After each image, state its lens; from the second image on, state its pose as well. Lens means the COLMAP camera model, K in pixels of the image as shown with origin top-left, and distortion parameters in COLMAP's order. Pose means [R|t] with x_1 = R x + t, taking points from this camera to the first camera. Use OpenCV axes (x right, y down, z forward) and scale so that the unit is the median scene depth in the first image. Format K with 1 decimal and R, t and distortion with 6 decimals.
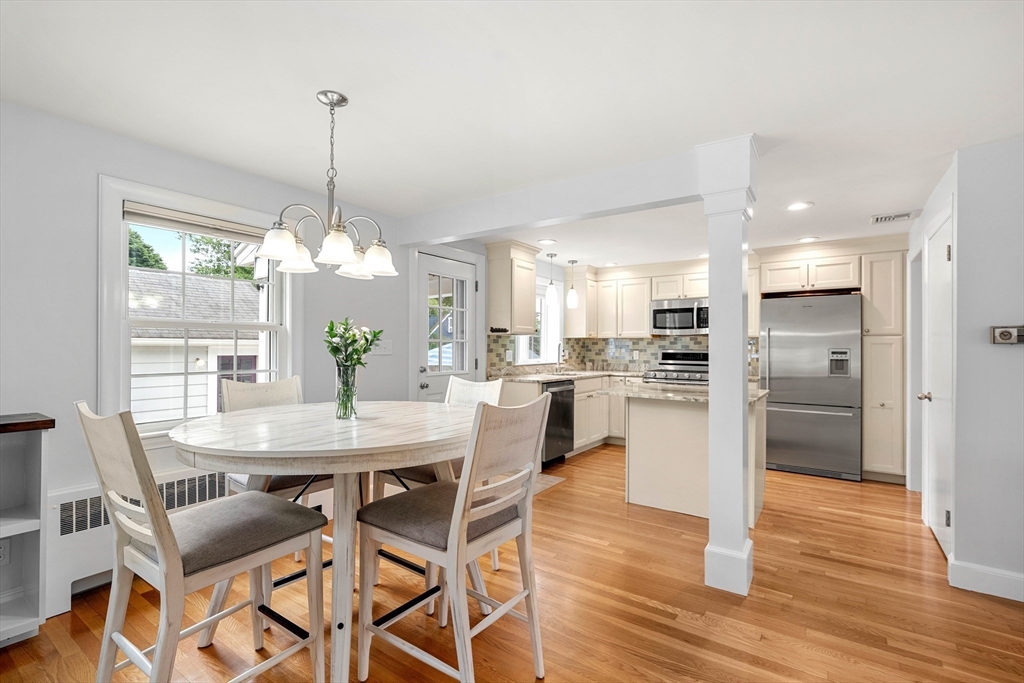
lens RADIAL K [[471.3, 0, 496.8], [0, 471.3, 343.1], [0, 0, 1]] dist [0.003027, 0.000024]
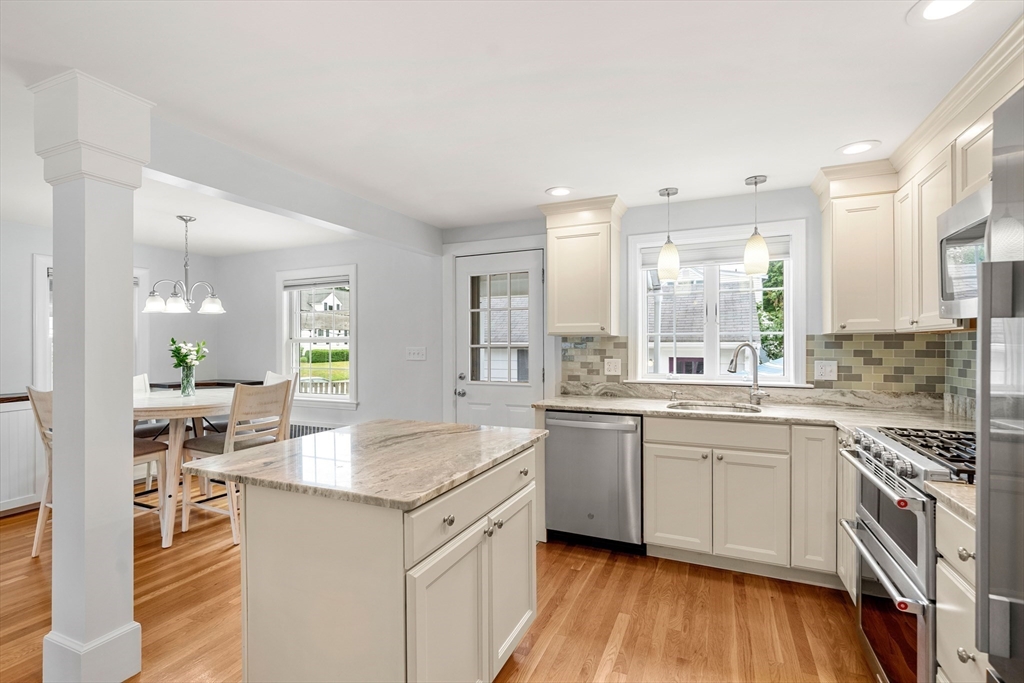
lens RADIAL K [[471.3, 0, 507.0], [0, 471.3, 345.2], [0, 0, 1]] dist [0.003027, 0.000024]
pose [[0.195034, -0.004981, -0.980784, 0.619510], [0.011661, 0.999928, -0.002760, -0.003284], [0.980727, -0.010899, 0.195078, 0.686048]]
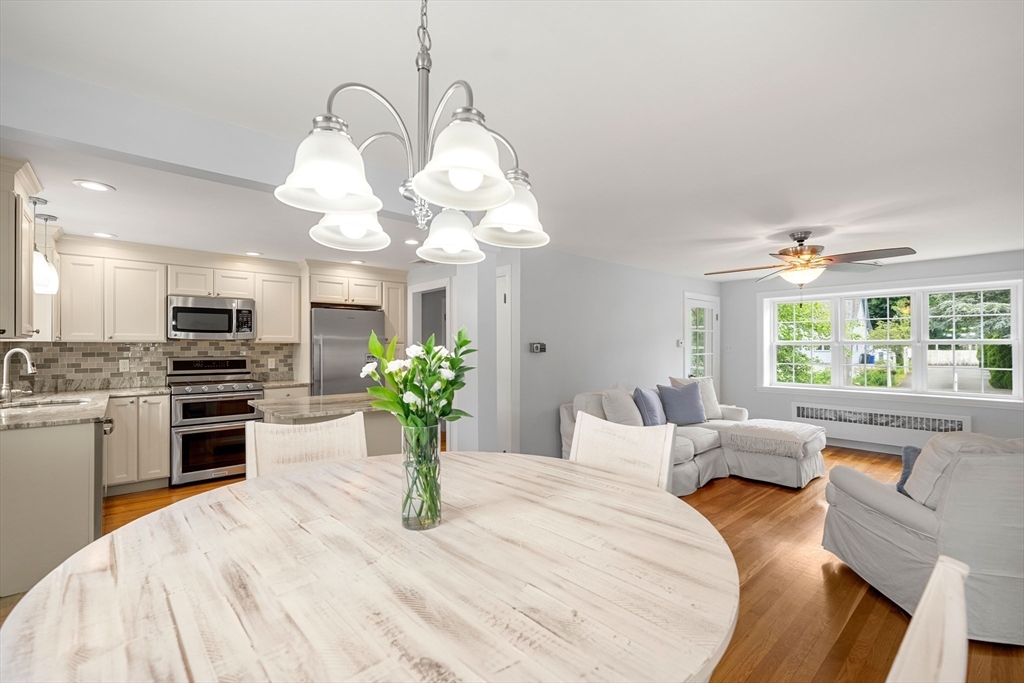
lens RADIAL K [[464.5, 0, 519.3], [0, 464.5, 344.3], [0, 0, 1]] dist [0.002100, -0.000231]
pose [[0.207009, -0.001357, 0.978338, -0.318171], [-0.006269, 0.999977, 0.002713, -0.015033], [-0.978319, -0.006695, 0.206996, 0.295746]]
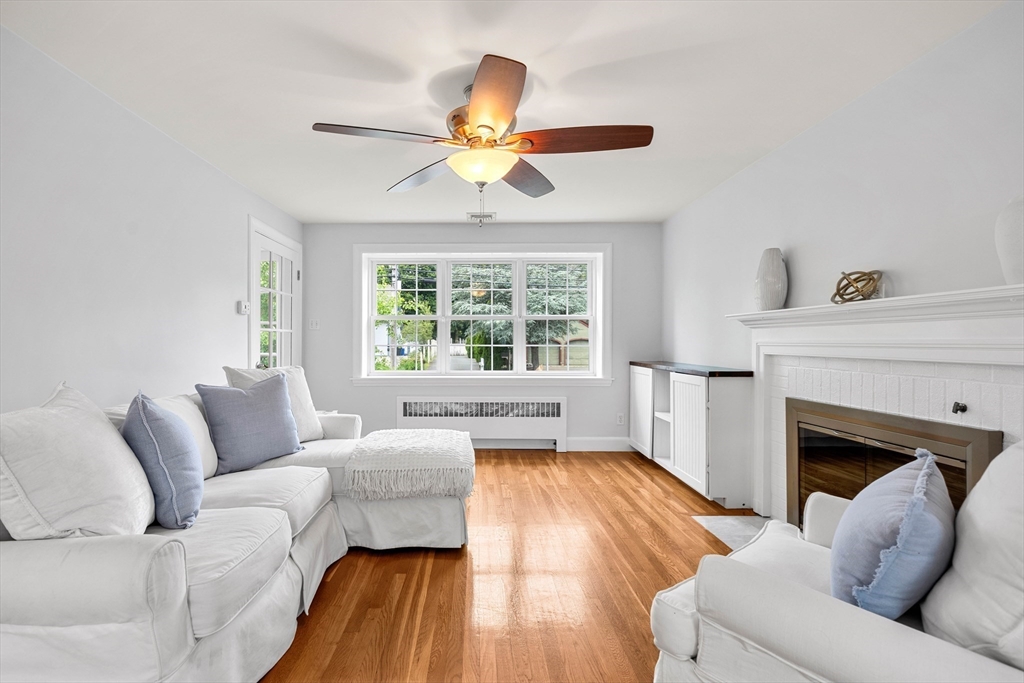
lens RADIAL K [[464.5, 0, 453.8], [0, 464.5, 341.3], [0, 0, 1]] dist [0.002100, -0.000231]
pose [[-0.549968, -0.000526, 0.835186, 0.172346], [-0.007955, 0.999958, -0.004608, 0.028124], [-0.835148, -0.009178, -0.549949, 0.254505]]
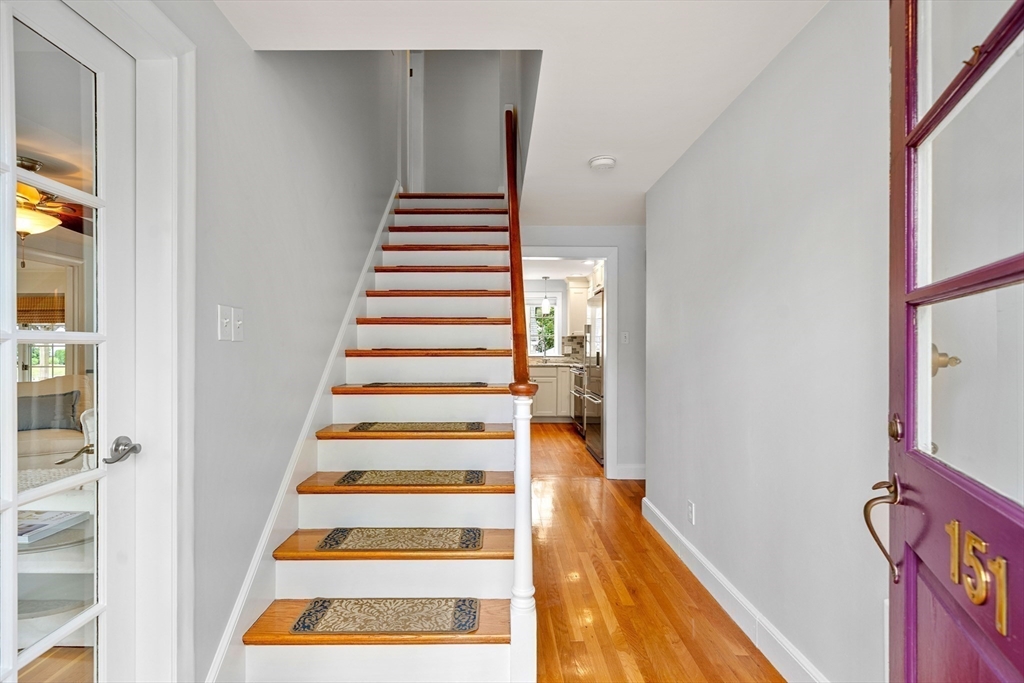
lens RADIAL K [[471.3, 0, 508.9], [0, 471.3, 347.8], [0, 0, 1]] dist [0.003027, 0.000024]
pose [[0.598006, -0.004191, -0.801481, 1.193759], [0.007887, 0.999969, 0.000656, 0.019115], [0.801453, -0.006714, 0.598021, 0.154533]]
